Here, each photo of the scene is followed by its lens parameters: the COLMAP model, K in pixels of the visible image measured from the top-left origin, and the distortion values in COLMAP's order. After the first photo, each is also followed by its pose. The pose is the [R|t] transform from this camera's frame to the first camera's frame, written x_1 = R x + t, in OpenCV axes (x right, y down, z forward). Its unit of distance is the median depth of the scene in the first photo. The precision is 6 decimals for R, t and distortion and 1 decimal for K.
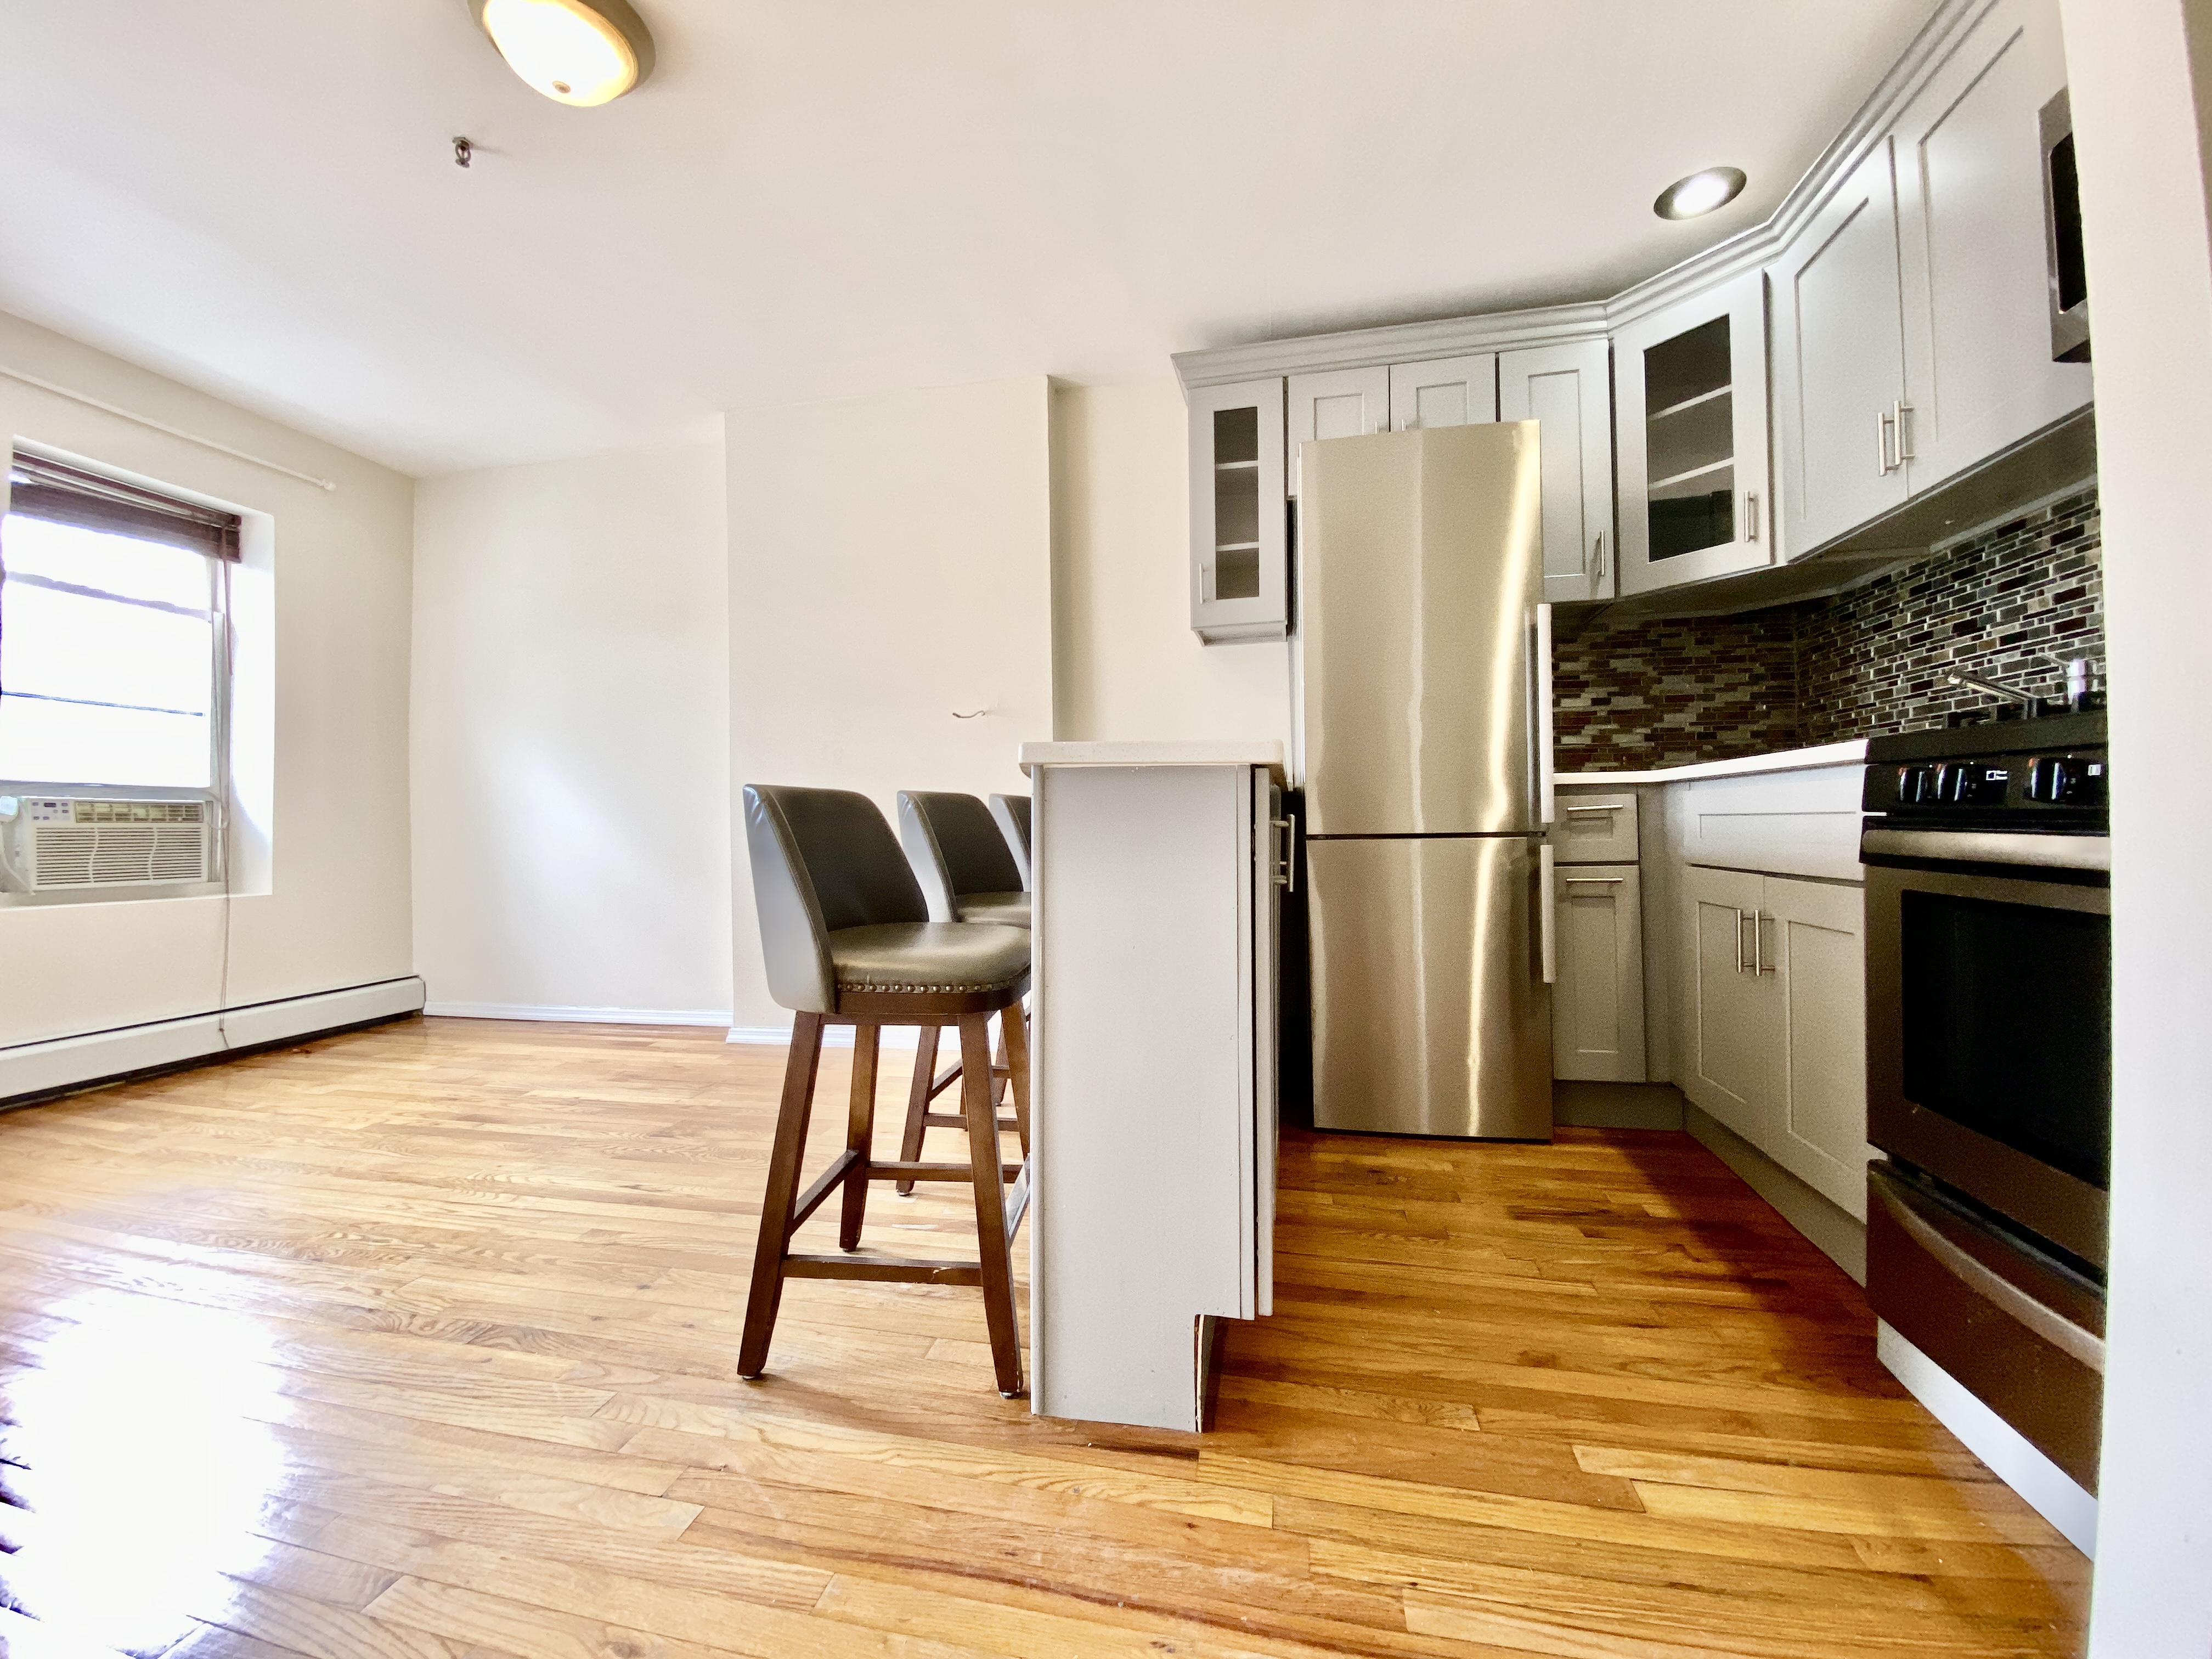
lens RADIAL K [[887.6, 0, 1102.2], [0, 887.6, 802.9], [0, 0, 1]] dist [0.007649, -0.013307]
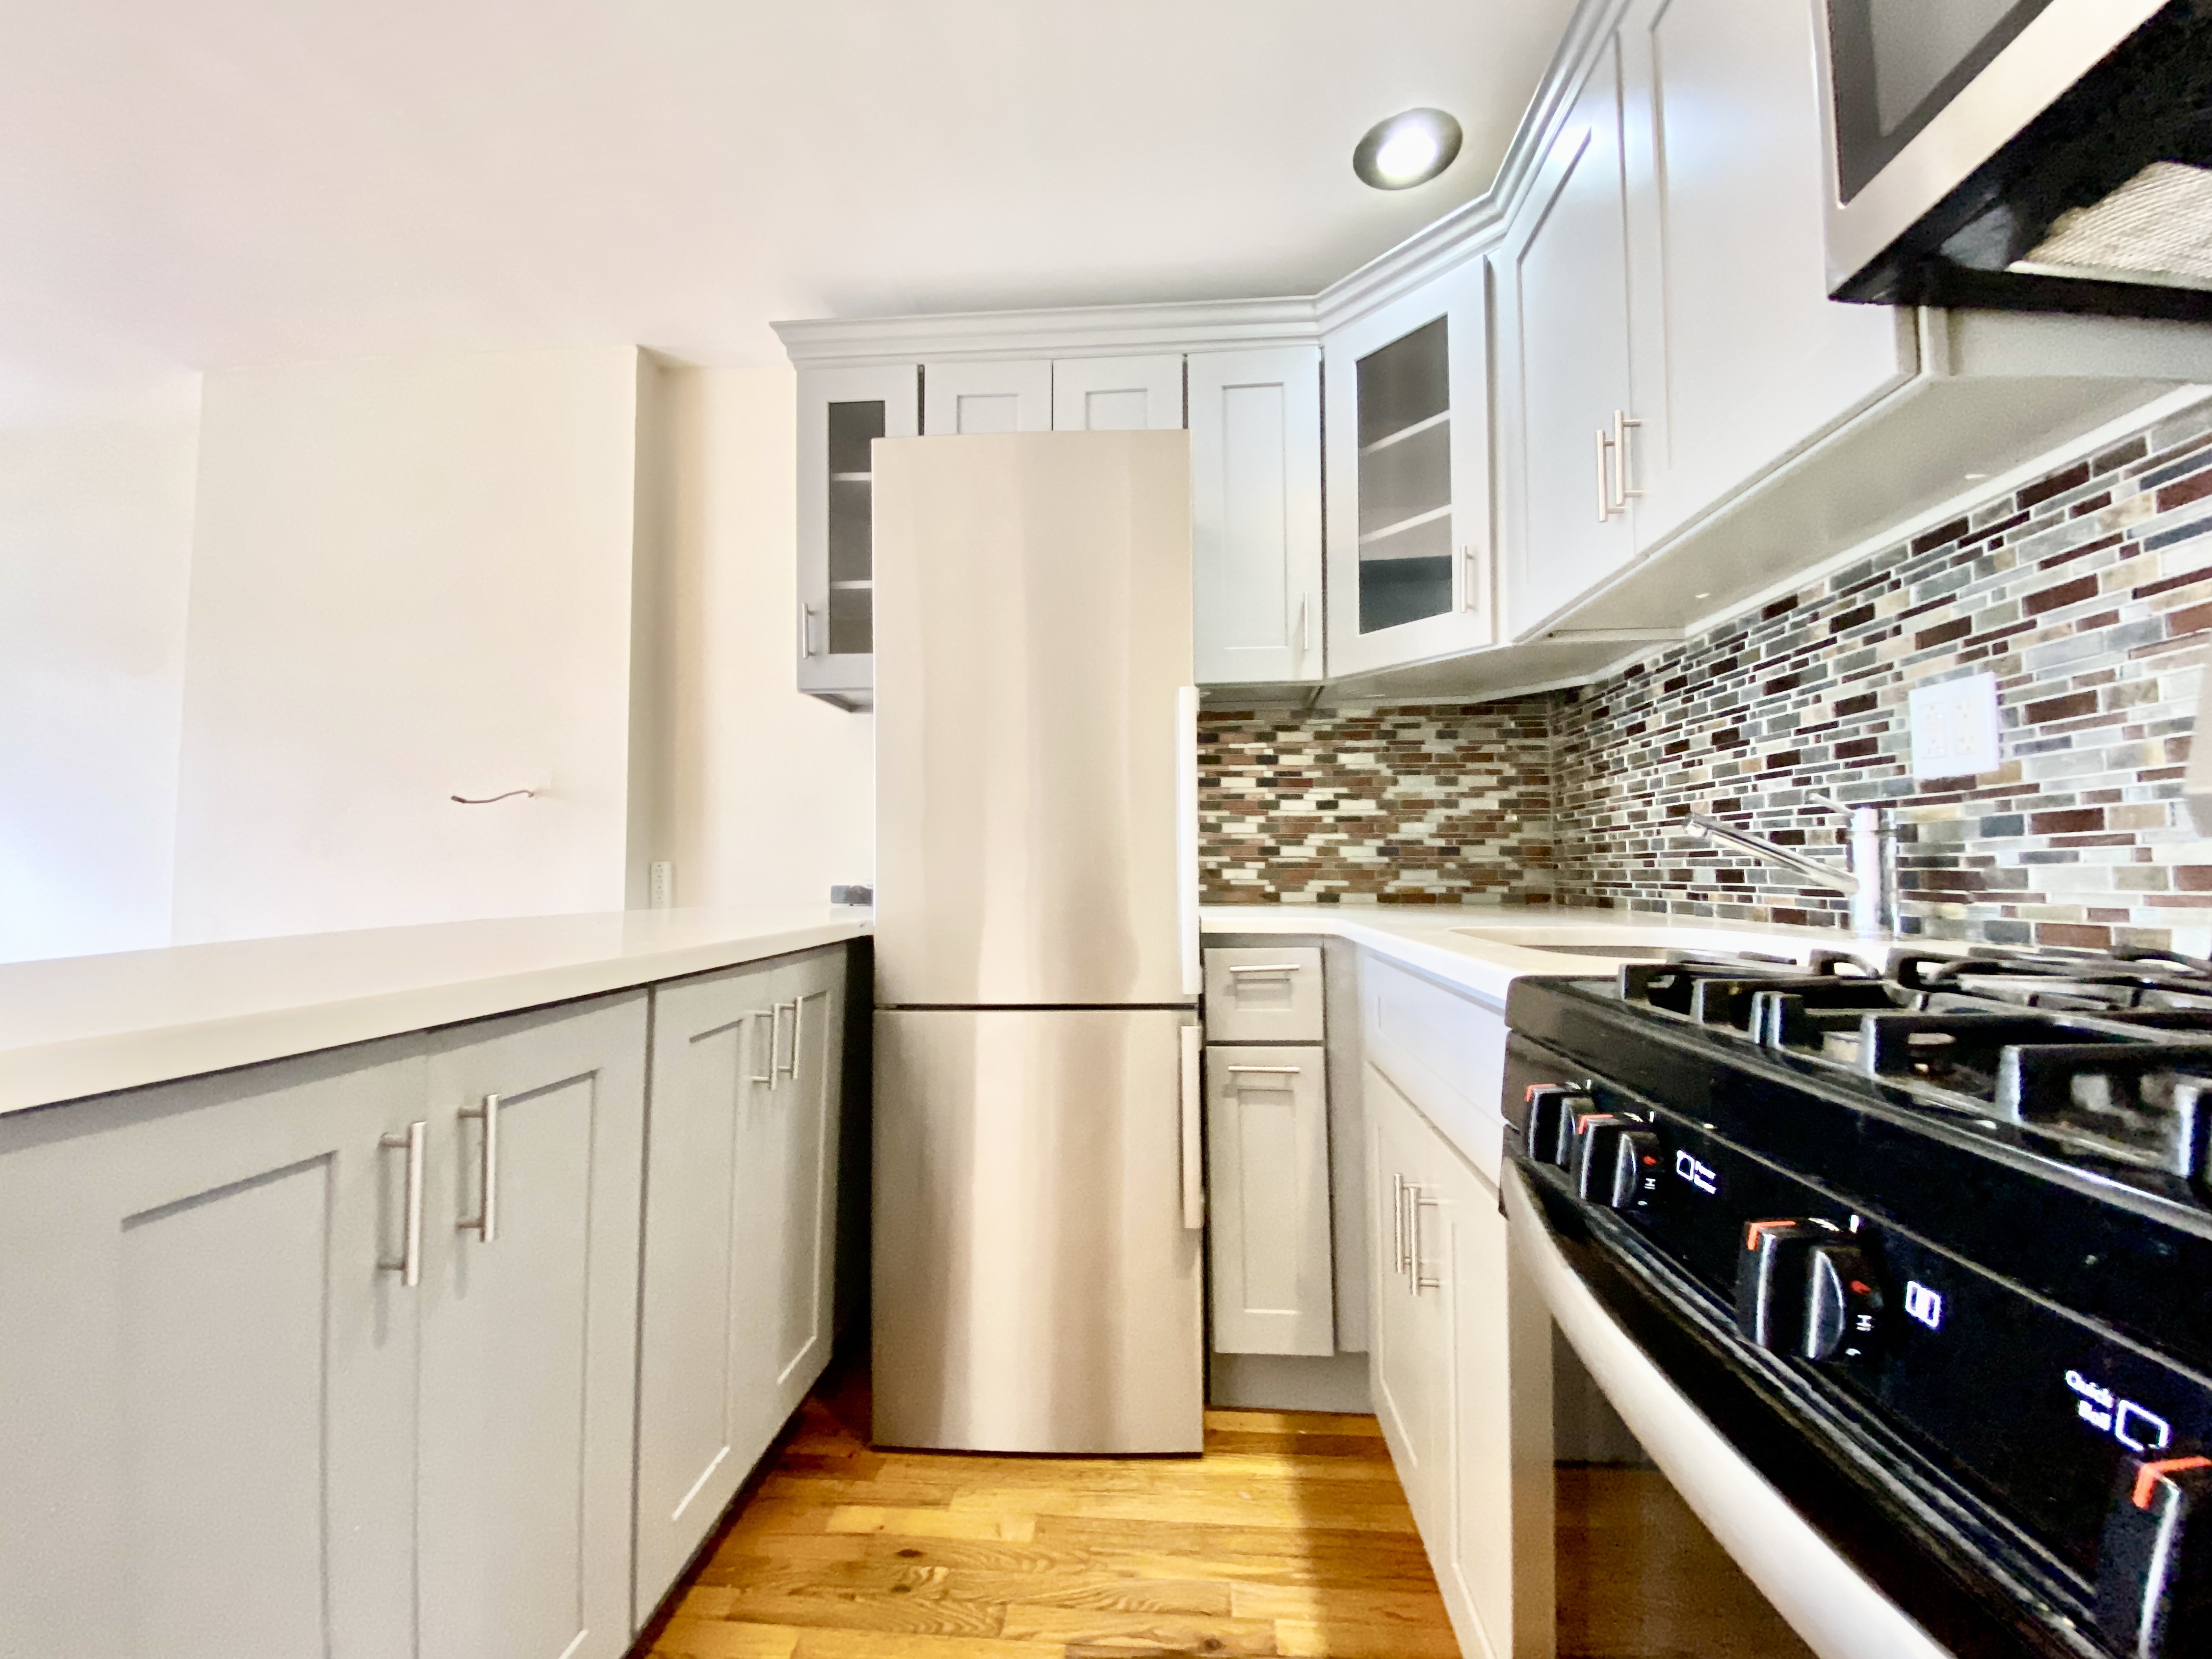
lens RADIAL K [[897.3, 0, 1102.4], [0, 897.3, 826.8], [0, 0, 1]] dist [0.026090, -0.020678]
pose [[0.990665, 0.018871, 0.135003, 0.308979], [-0.014590, 0.999361, -0.032628, -0.079996], [-0.135533, 0.030354, 0.990308, 0.277232]]
